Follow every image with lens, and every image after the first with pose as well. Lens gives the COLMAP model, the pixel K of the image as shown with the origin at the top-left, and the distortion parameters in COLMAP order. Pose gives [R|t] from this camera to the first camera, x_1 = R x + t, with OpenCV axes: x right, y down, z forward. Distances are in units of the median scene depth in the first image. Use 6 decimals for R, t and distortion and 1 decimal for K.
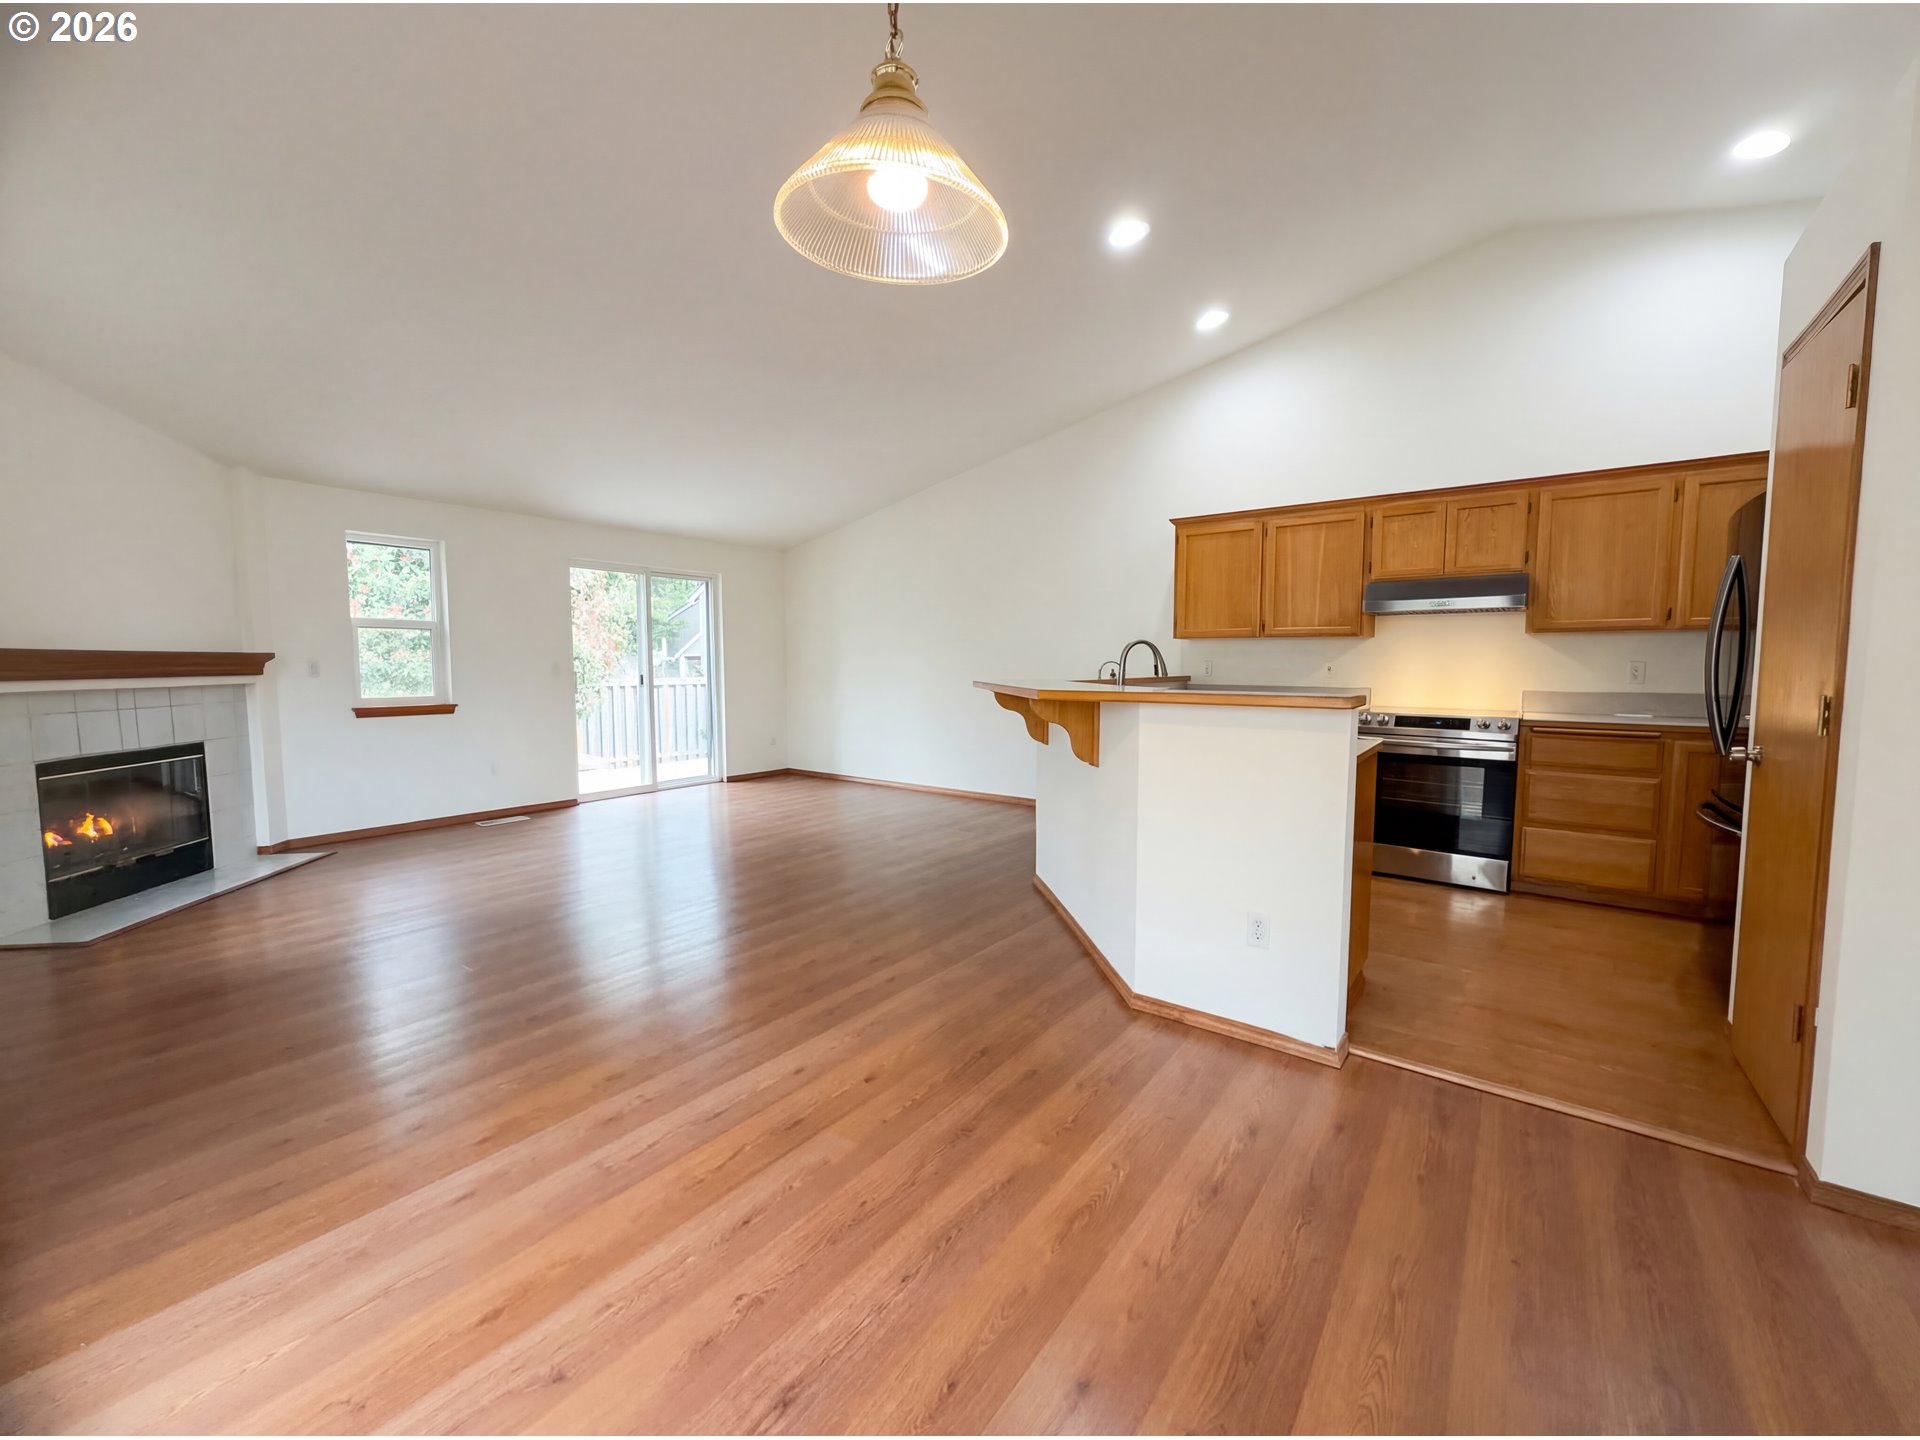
lens RADIAL K [[764.3, 0, 960.0], [0, 764.3, 720.0], [0, 0, 1]] dist [0.000601, 0.000037]
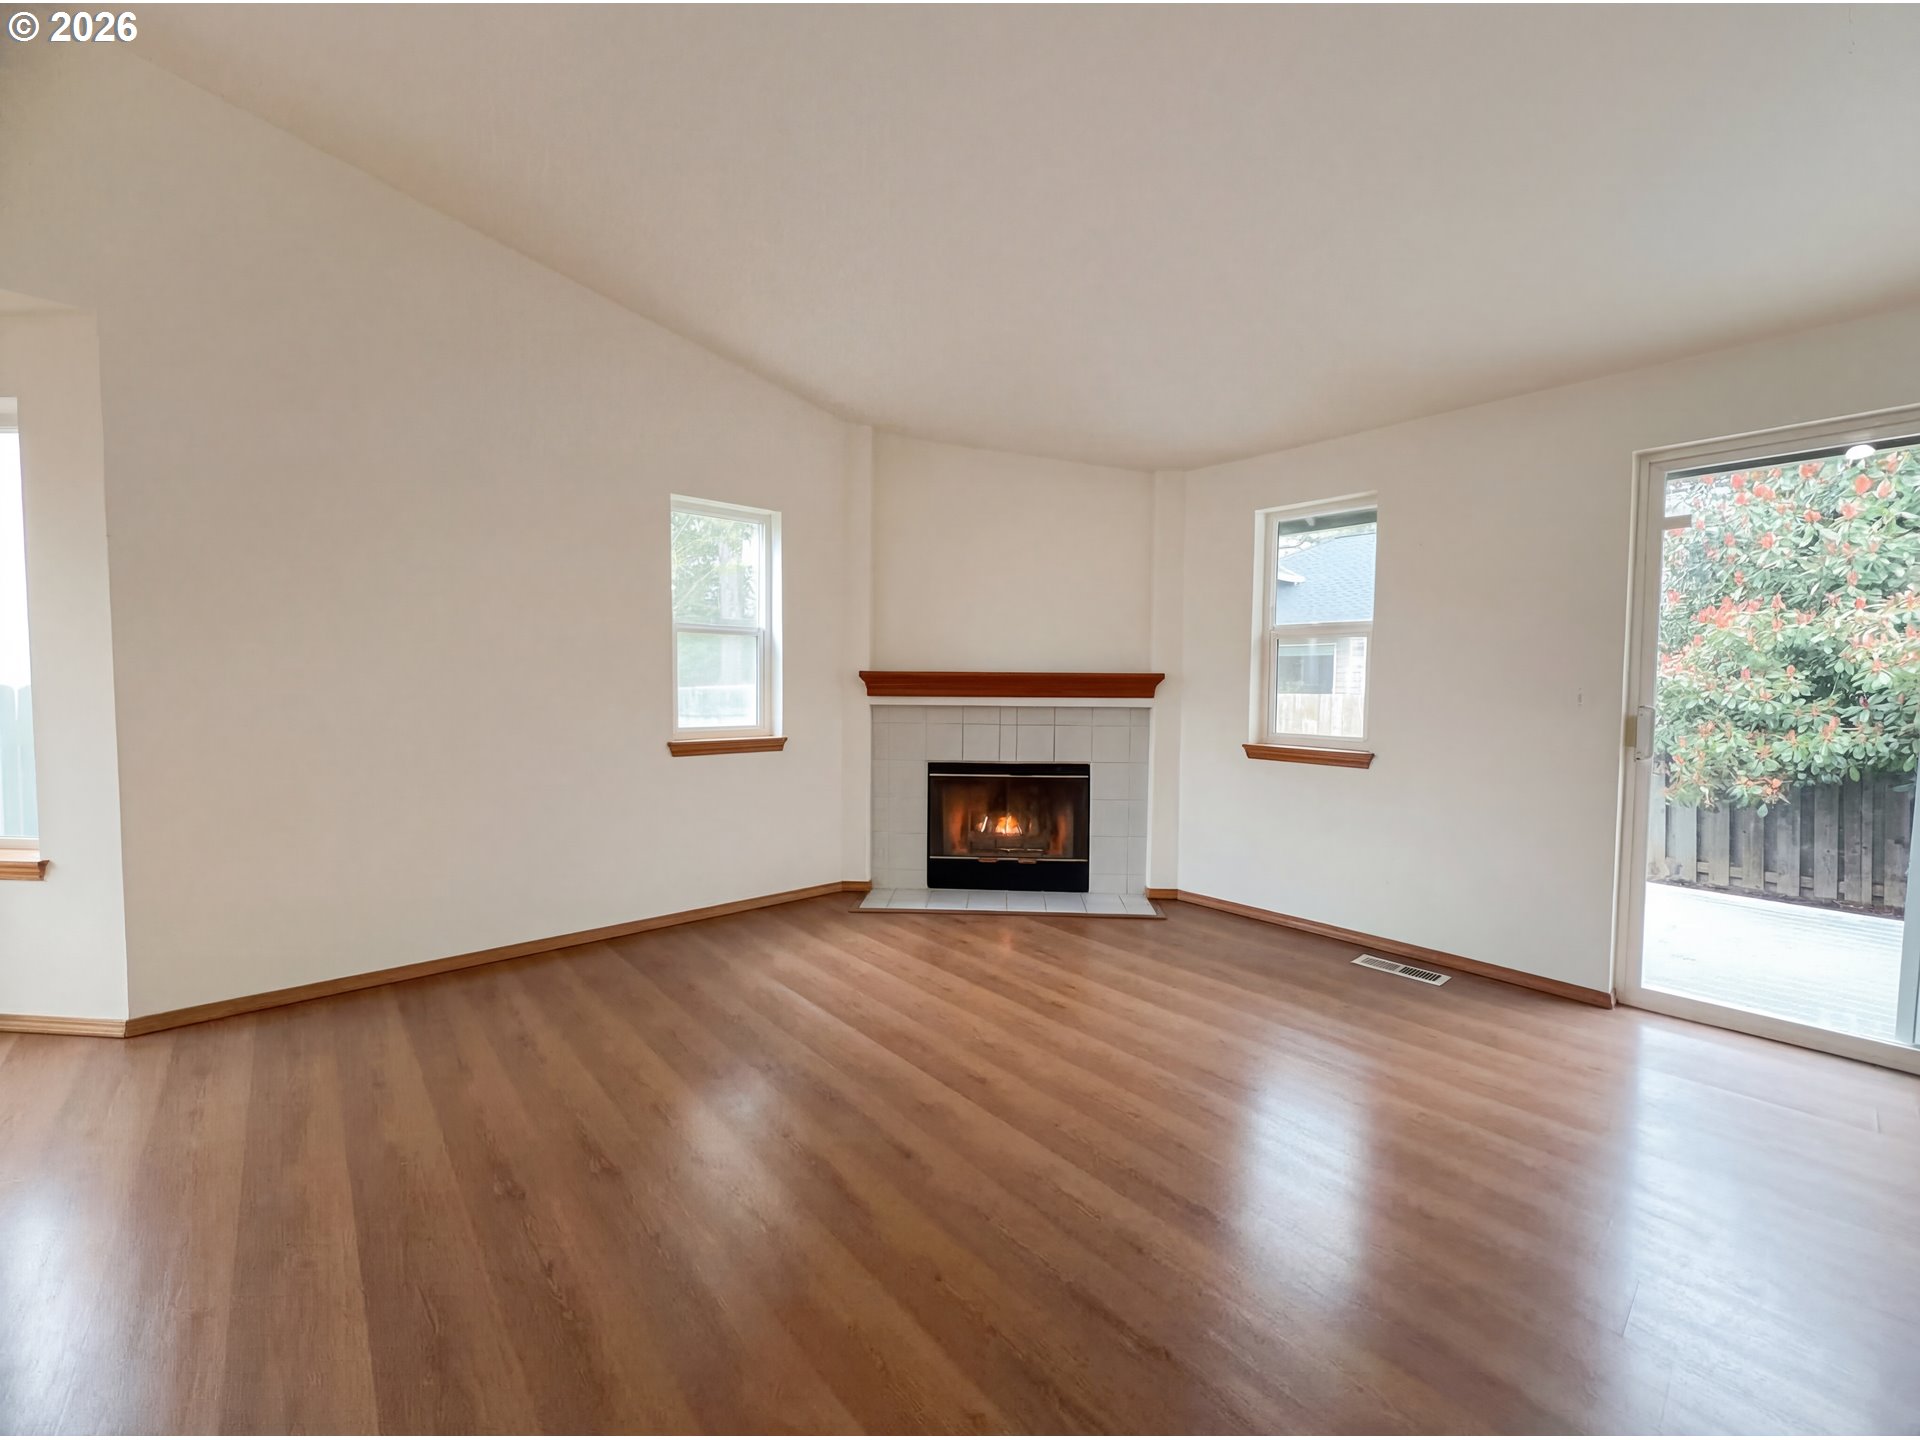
lens RADIAL K [[764.3, 0, 960.0], [0, 764.3, 720.0], [0, 0, 1]] dist [0.000601, 0.000037]
pose [[-0.211223, 0.046995, -0.976308, 0.002039], [-0.083614, 0.994313, 0.065952, -0.078857], [0.973855, 0.095564, -0.206092, 1.040361]]
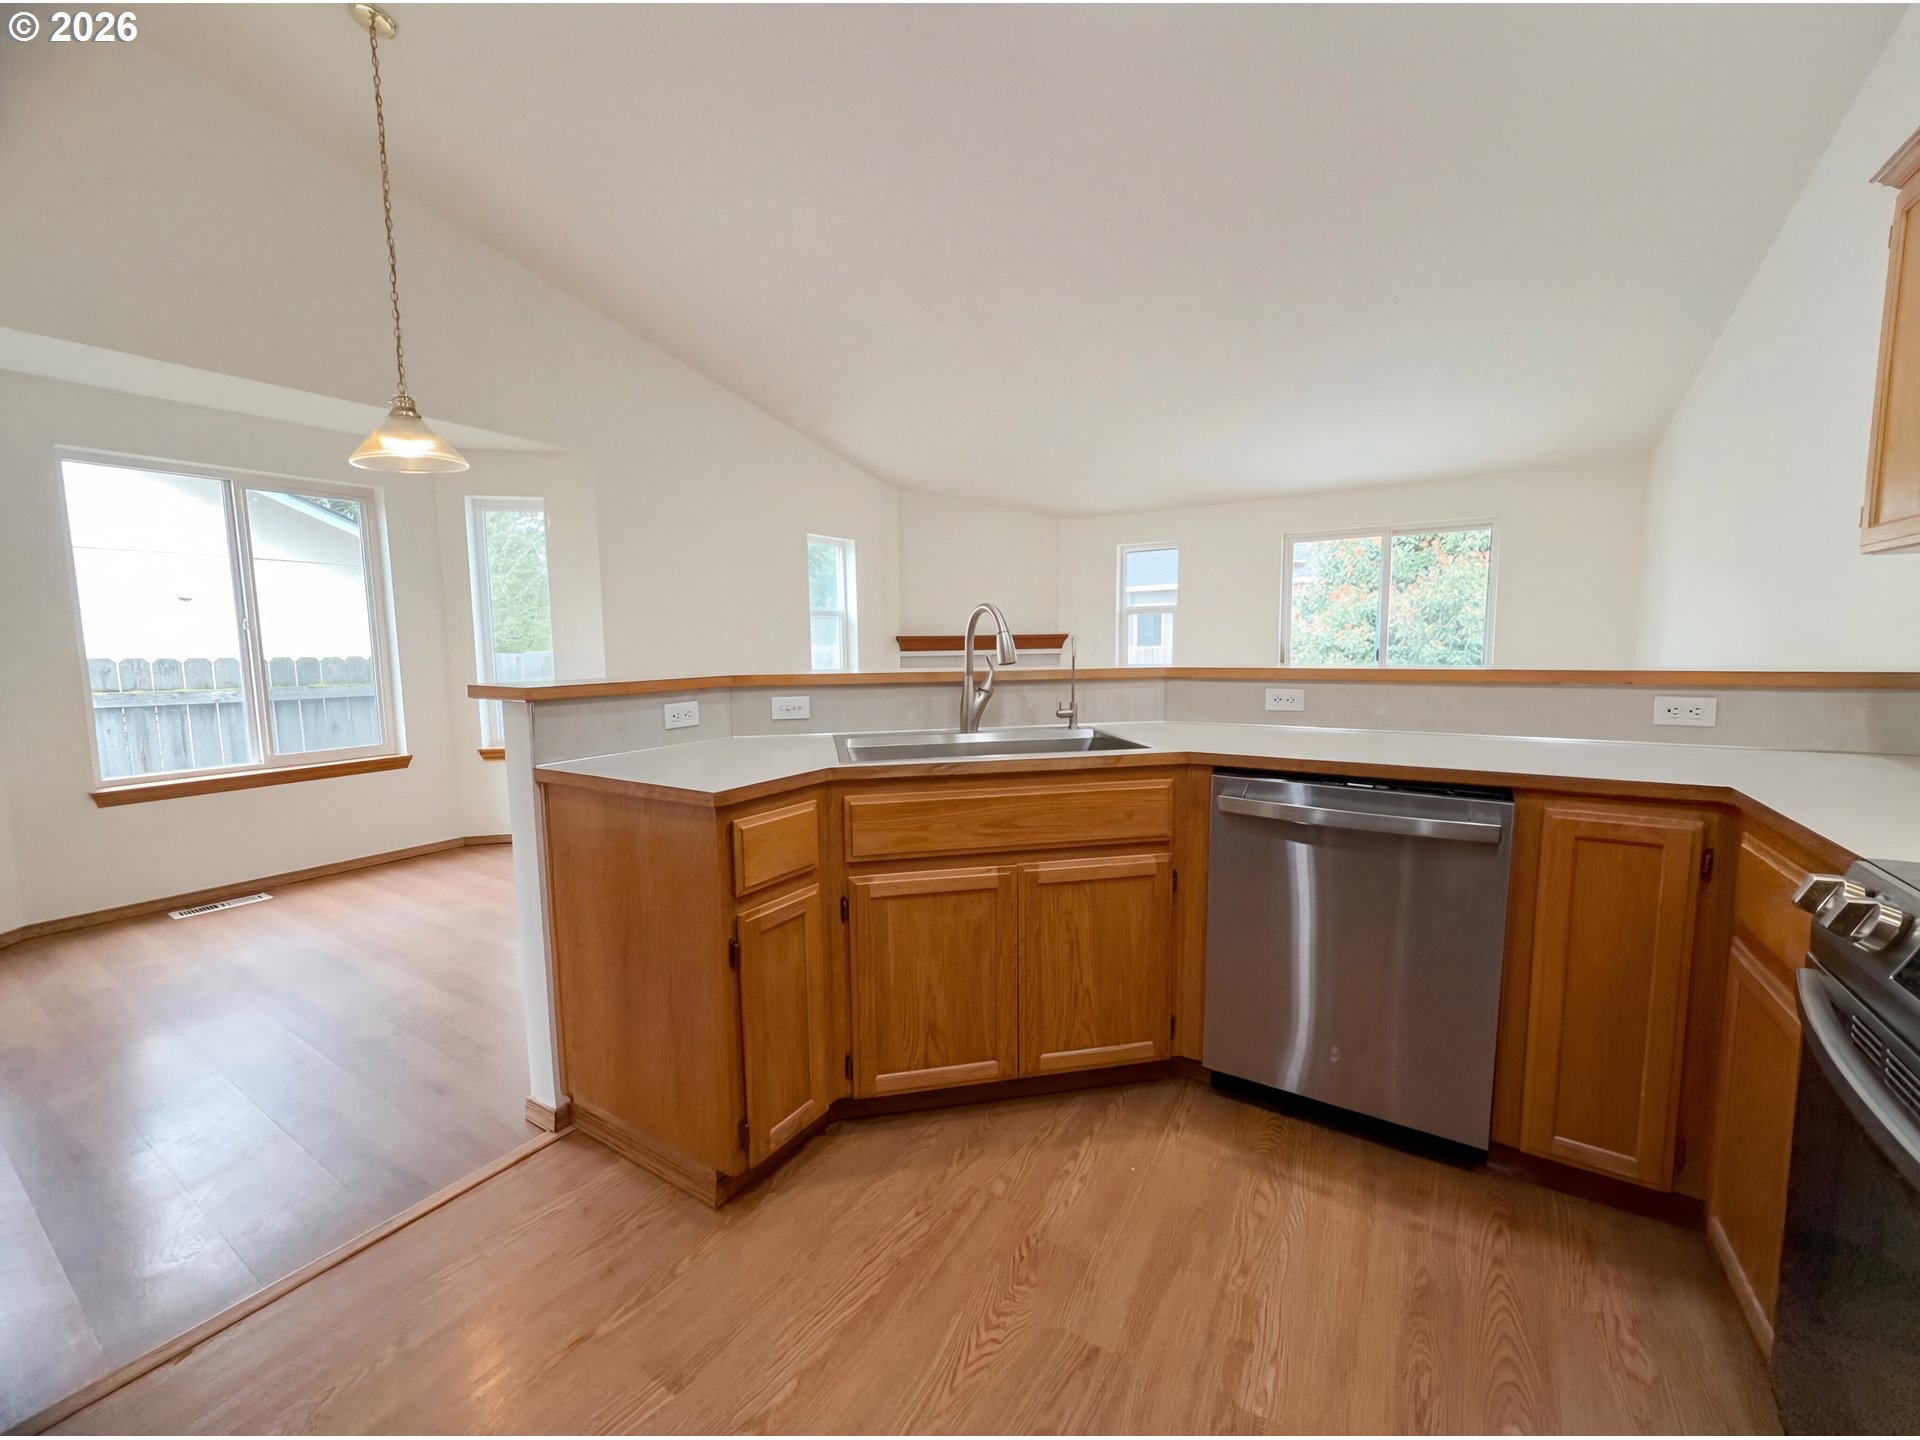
lens RADIAL K [[764.3, 0, 960.0], [0, 764.3, 720.0], [0, 0, 1]] dist [0.000601, 0.000037]
pose [[0.070277, 0.098725, -0.992630, 0.684886], [-0.060202, 0.993696, 0.094568, -0.051288], [0.995709, 0.053112, 0.075778, 0.735165]]
